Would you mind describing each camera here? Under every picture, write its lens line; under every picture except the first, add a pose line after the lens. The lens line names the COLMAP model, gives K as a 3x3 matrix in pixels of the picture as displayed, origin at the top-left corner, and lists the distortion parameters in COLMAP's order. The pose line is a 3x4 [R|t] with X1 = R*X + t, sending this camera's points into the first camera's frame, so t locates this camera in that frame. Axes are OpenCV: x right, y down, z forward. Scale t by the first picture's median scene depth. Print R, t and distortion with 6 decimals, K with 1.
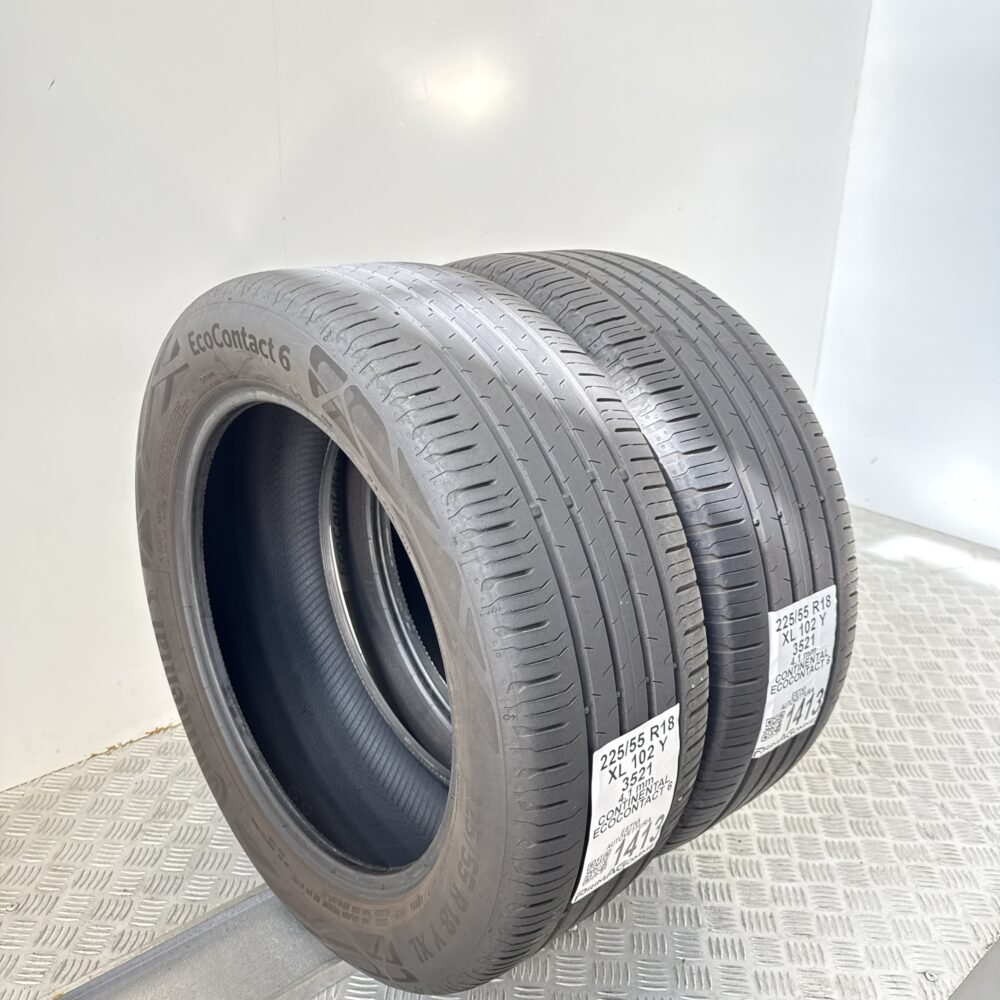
lens RADIAL K [[952.0, 0, 500.0], [0, 952.0, 500.0], [0, 0, 1]] dist [0.094598, -0.233452]
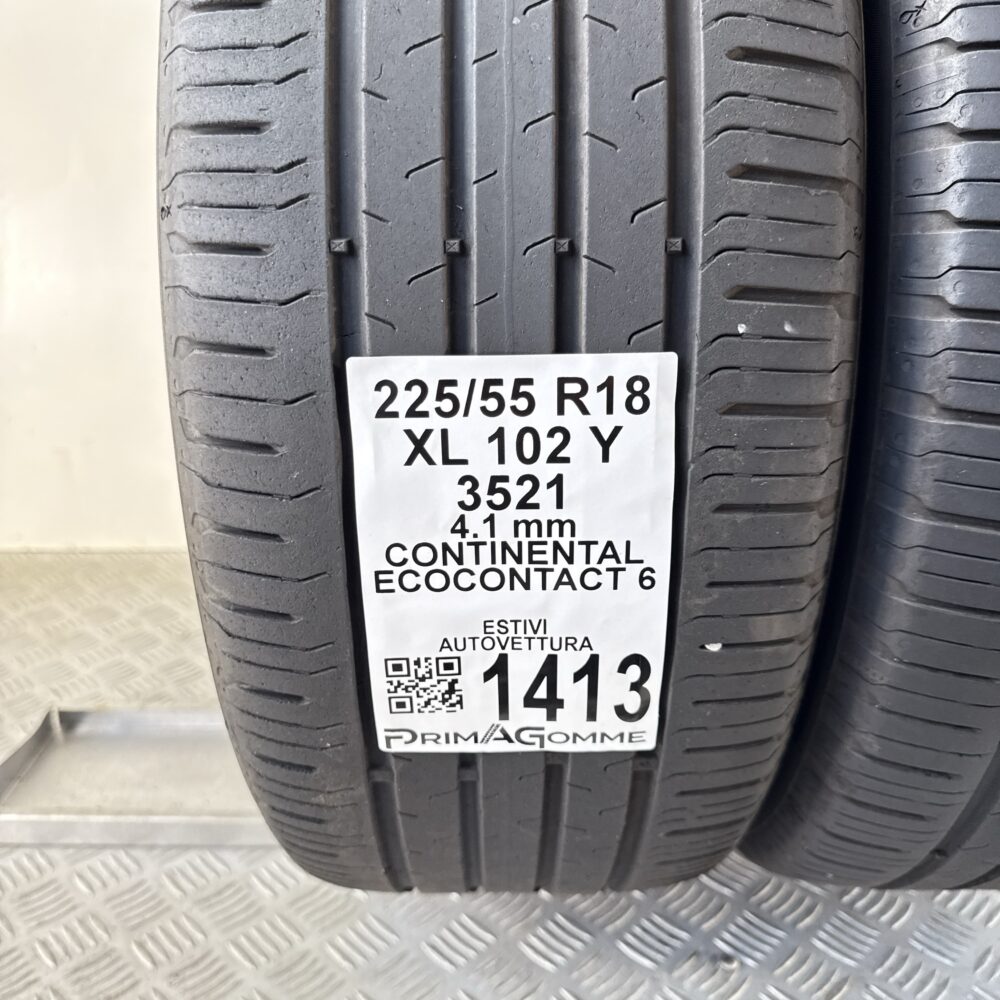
lens RADIAL K [[969.4, 0, 500.0], [0, 969.4, 500.0], [0, 0, 1]] dist [0.141002, -0.267931]
pose [[0.743648, 0.203550, -0.636832, 0.404614], [-0.214737, 0.974777, 0.060812, 0.266697], [0.633147, 0.091529, 0.768601, 0.674652]]
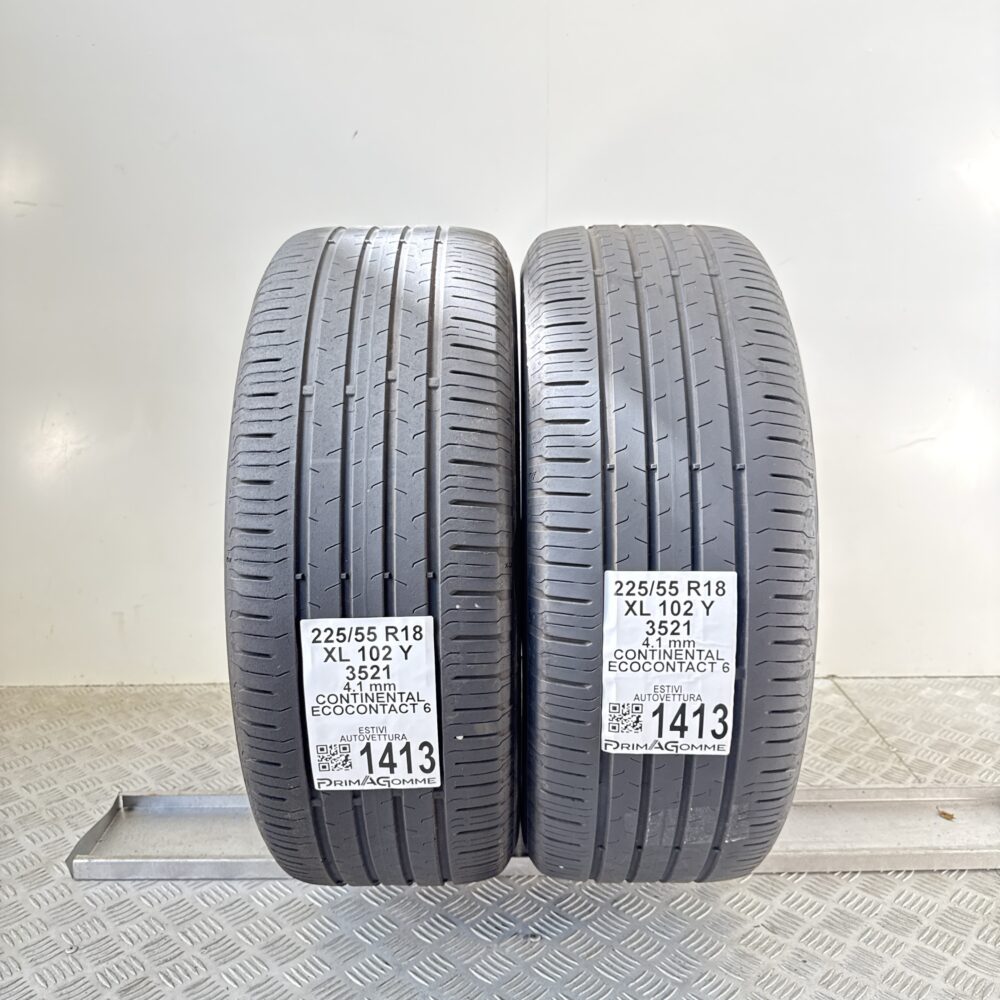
lens RADIAL K [[969.4, 0, 500.0], [0, 969.4, 500.0], [0, 0, 1]] dist [0.141002, -0.267931]
pose [[0.746994, 0.121219, -0.653687, 0.885822], [-0.206730, 0.976846, -0.055094, 0.140150], [0.631873, 0.176292, 0.754757, 0.287063]]
